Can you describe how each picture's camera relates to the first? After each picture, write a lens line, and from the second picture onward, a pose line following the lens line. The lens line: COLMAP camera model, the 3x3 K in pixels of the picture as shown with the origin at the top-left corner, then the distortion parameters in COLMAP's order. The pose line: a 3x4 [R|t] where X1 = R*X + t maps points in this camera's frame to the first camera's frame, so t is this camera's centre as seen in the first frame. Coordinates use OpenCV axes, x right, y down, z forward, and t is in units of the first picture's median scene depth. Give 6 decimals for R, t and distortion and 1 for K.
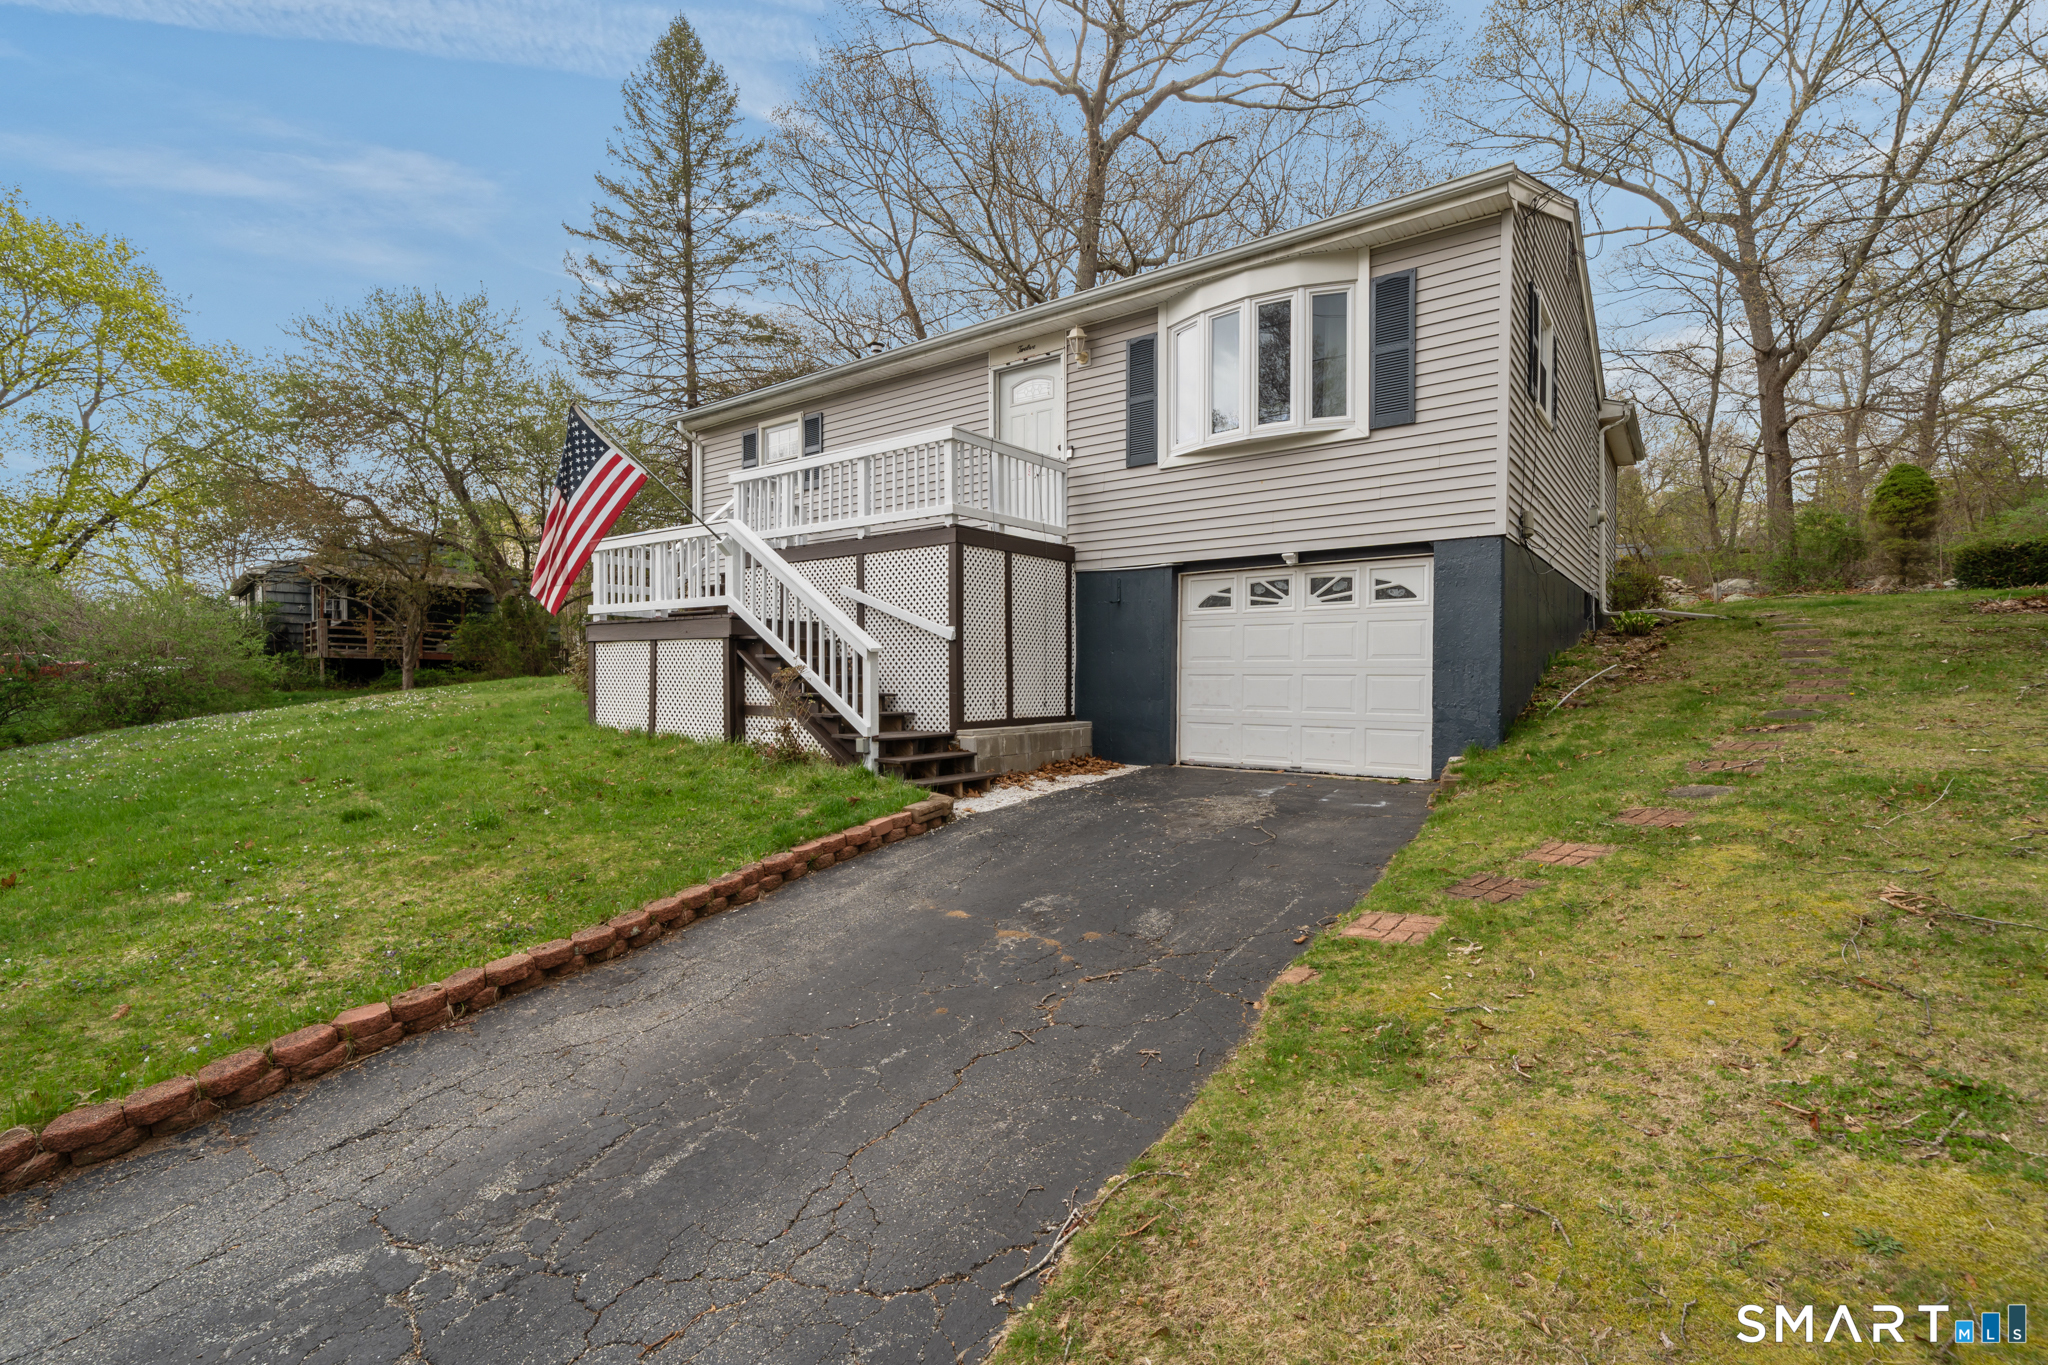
lens RADIAL K [[915.9, 0, 1024.0], [0, 915.9, 682.5], [0, 0, 1]] dist [-0.002296, 0.000405]
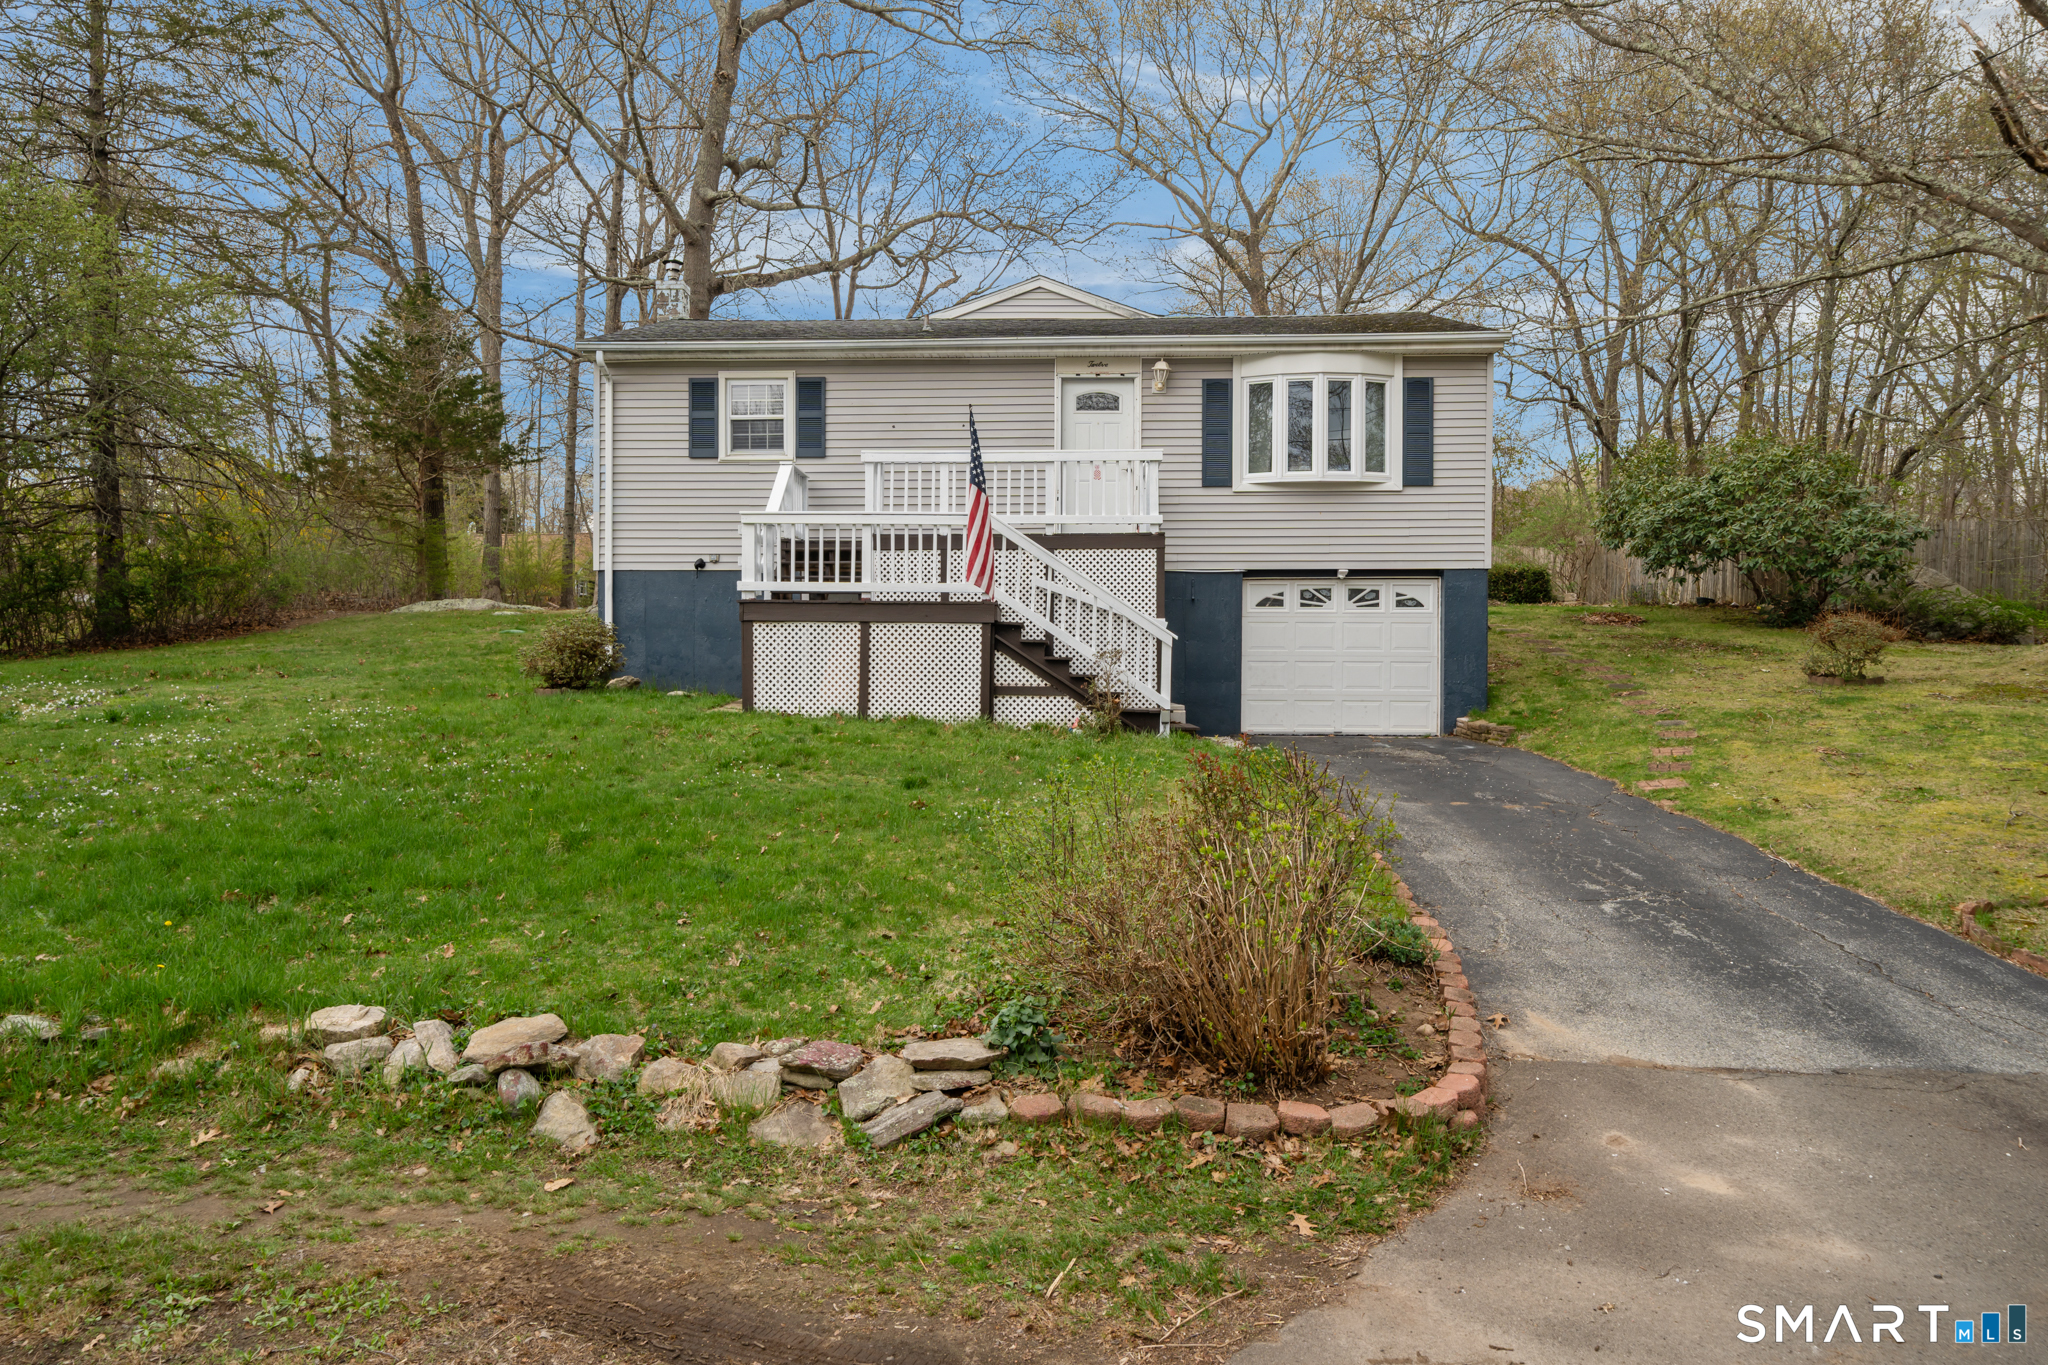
lens RADIAL K [[1242.2, 0, 1024.0], [0, 1242.2, 682.5], [0, 0, 1]] dist [-0.023317, -0.001468]
pose [[0.828128, -0.002953, 0.560531, -1.032896], [-0.000137, 0.999985, 0.005470, 0.011816], [-0.560539, -0.004607, 0.828115, -0.214110]]
